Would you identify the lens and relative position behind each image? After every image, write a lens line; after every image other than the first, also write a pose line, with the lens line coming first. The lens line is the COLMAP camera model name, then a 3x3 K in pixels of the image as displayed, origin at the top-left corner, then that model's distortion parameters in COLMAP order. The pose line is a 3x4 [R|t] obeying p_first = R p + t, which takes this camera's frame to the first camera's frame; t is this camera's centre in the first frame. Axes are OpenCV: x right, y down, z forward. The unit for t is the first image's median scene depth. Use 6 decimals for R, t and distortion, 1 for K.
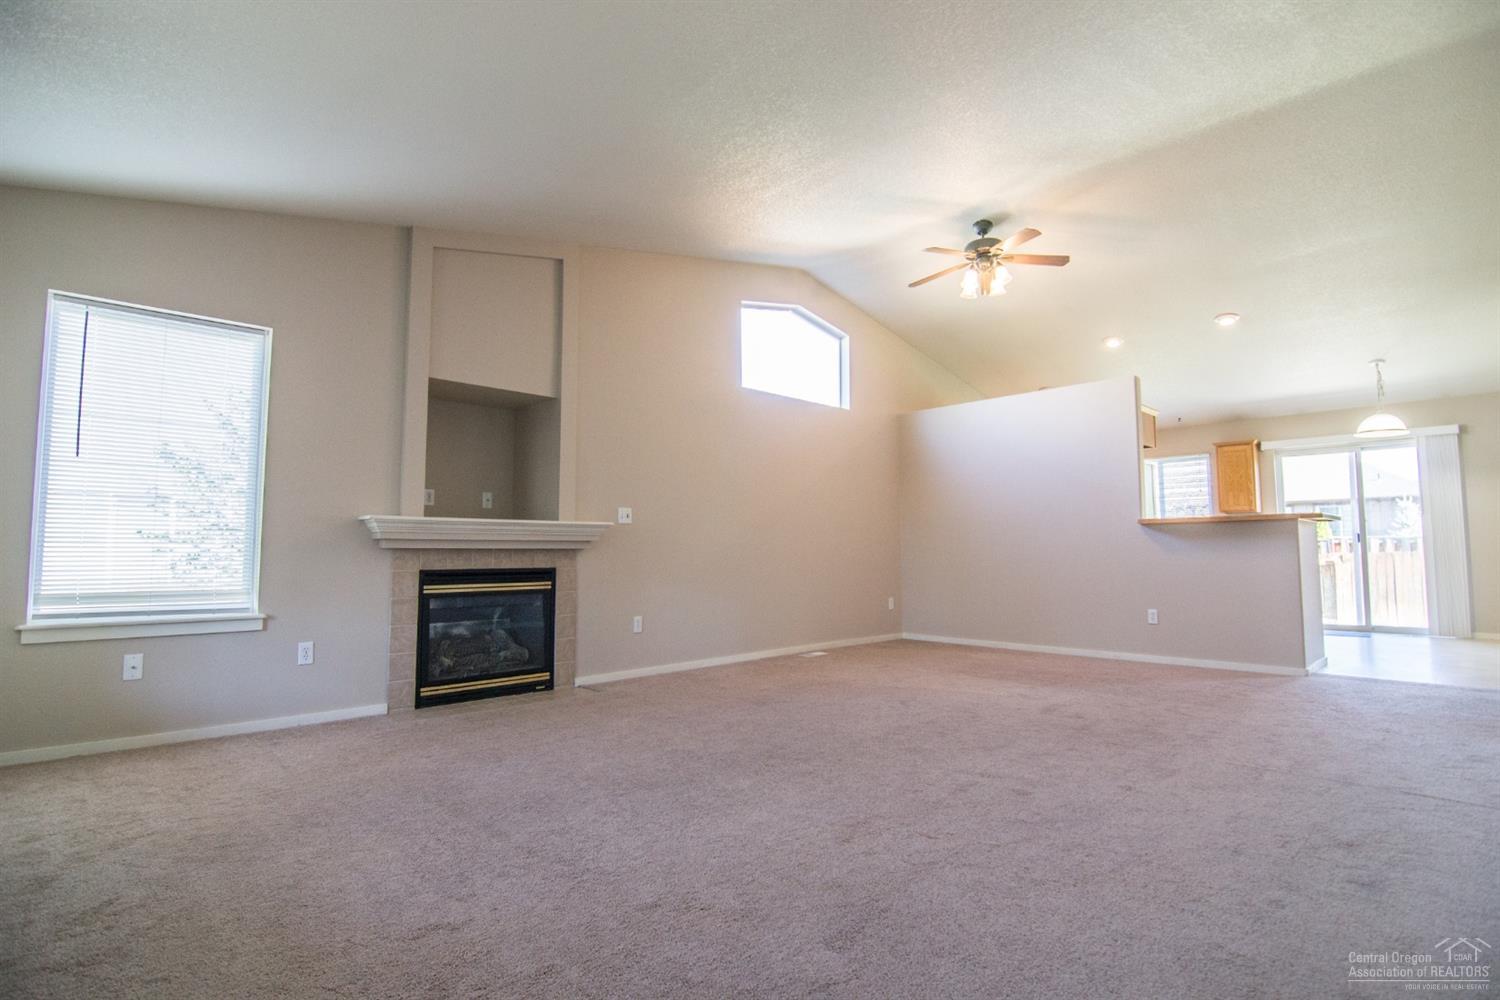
lens RADIAL K [[734.9, 0, 751.0], [0, 734.9, 493.8], [0, 0, 1]] dist [-0.001782, -0.011437]
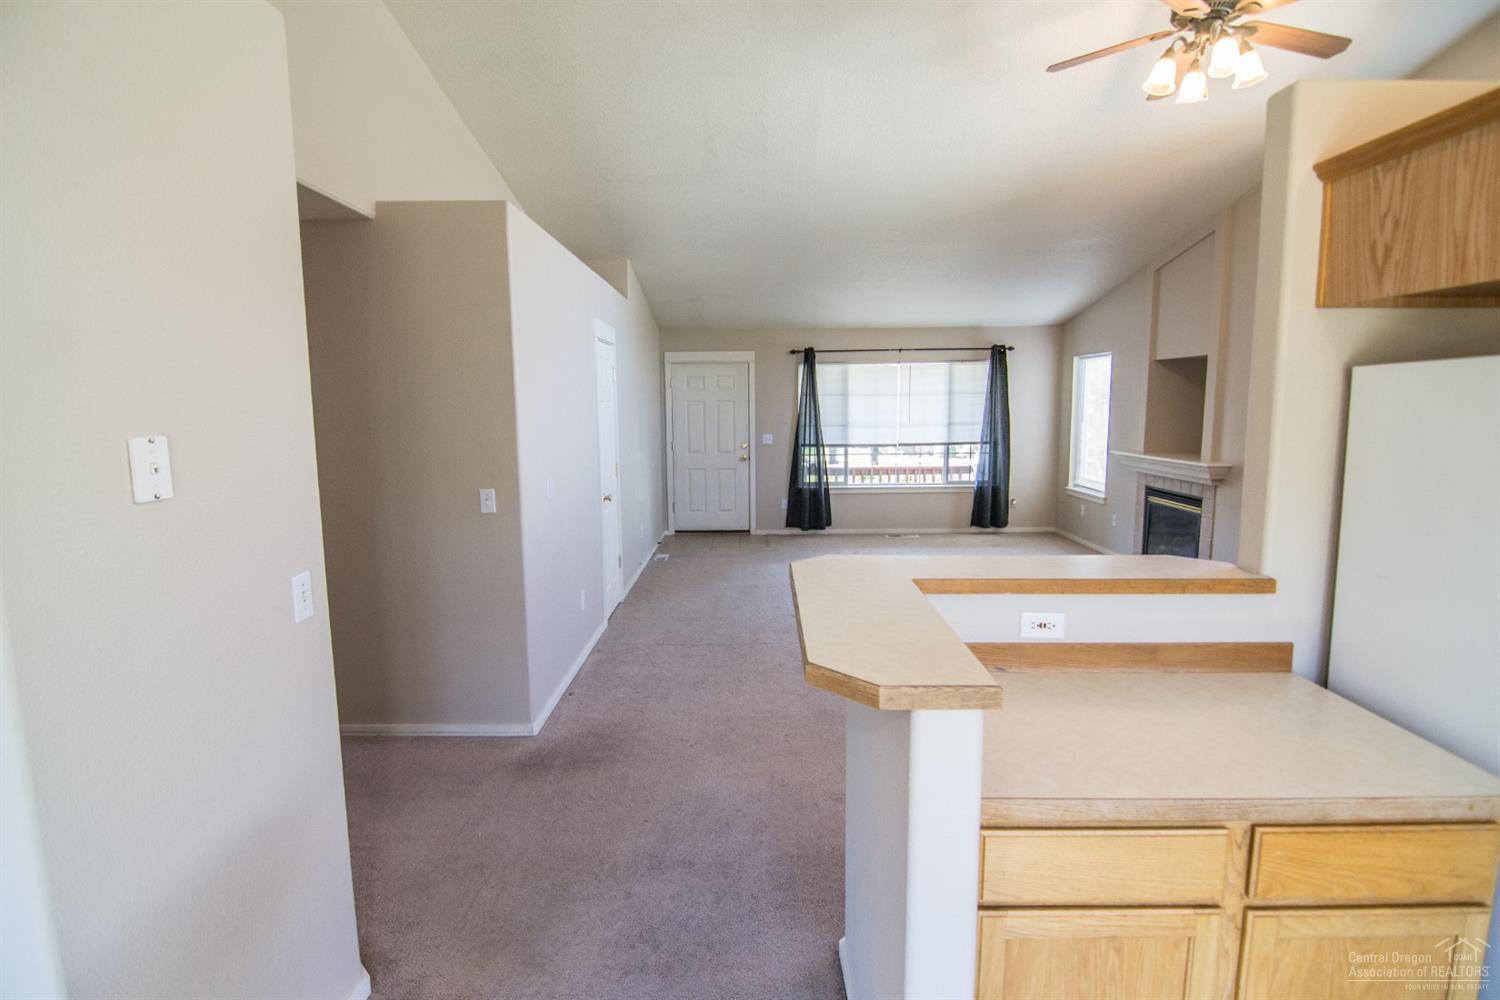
lens RADIAL K [[757.2, 0, 740.8], [0, 757.2, 491.7], [0, 0, 1]] dist [-0.006194, -0.011046]
pose [[-0.708276, 0.095509, -0.699445, 1.054038], [0.068582, 0.995428, 0.066477, -0.040883], [0.702596, -0.000885, -0.711588, 1.242340]]
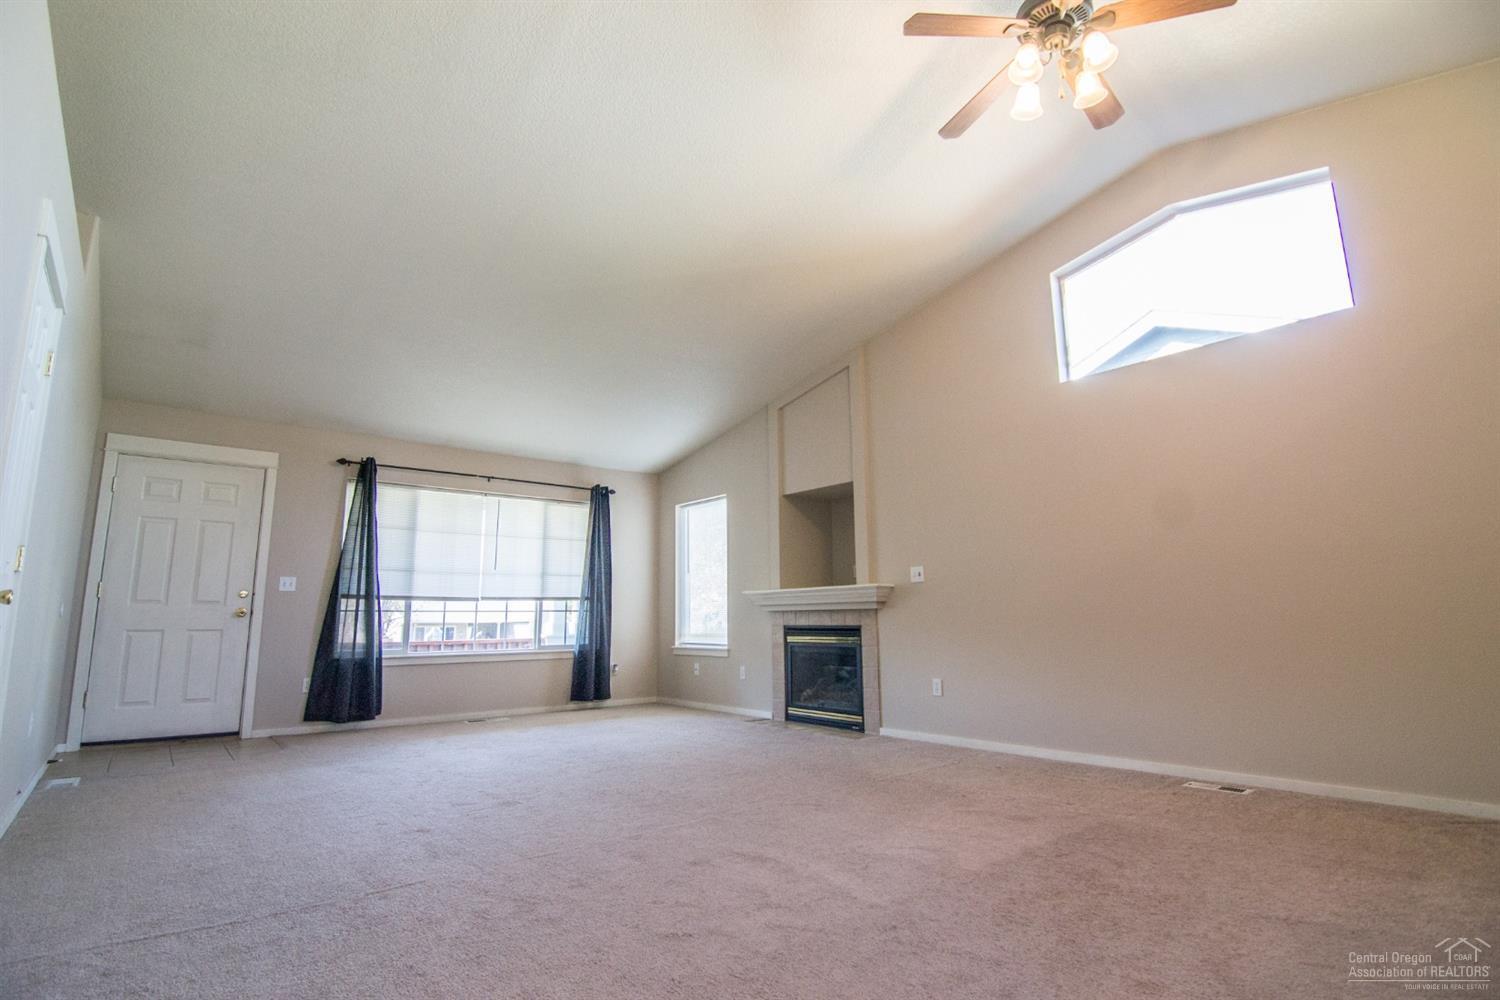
lens RADIAL K [[734.9, 0, 751.0], [0, 734.9, 493.8], [0, 0, 1]] dist [-0.001782, -0.011437]
pose [[-0.085410, -0.164547, -0.982664, 0.848498], [0.089741, 0.980989, -0.172066, 0.074175], [0.992296, -0.102882, -0.069020, 0.854797]]
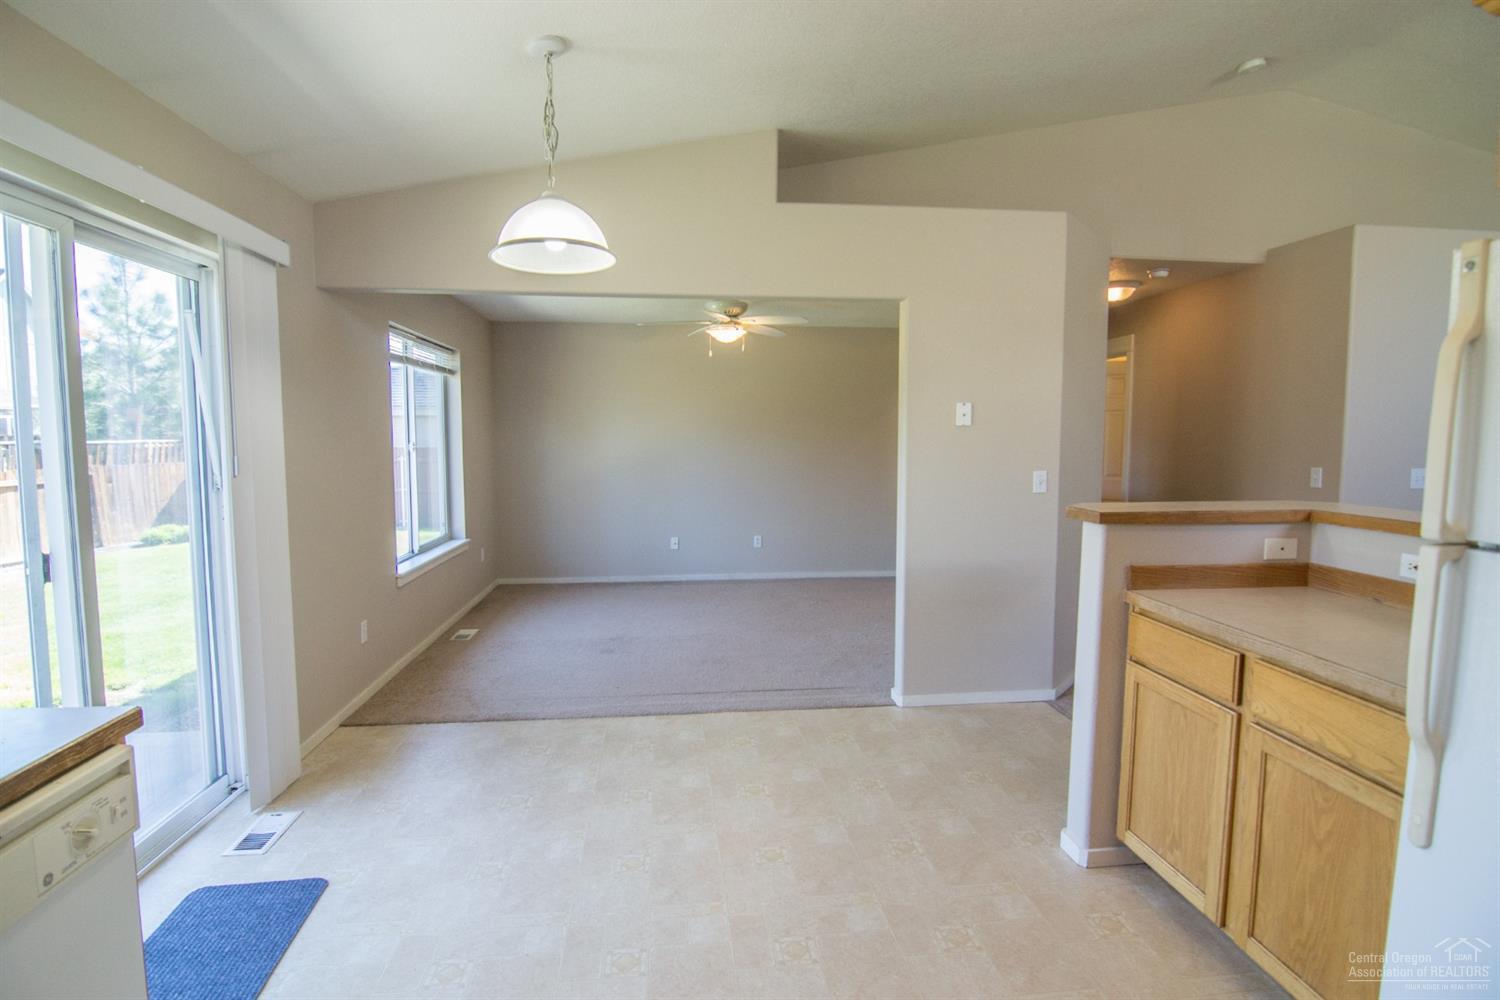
lens RADIAL K [[734.9, 0, 751.0], [0, 734.9, 493.8], [0, 0, 1]] dist [-0.001782, -0.011437]
pose [[-0.785725, -0.043746, 0.617027, 0.738588], [-0.043917, 0.998924, 0.014897, 0.029173], [-0.617015, -0.015393, -0.786801, 1.606920]]
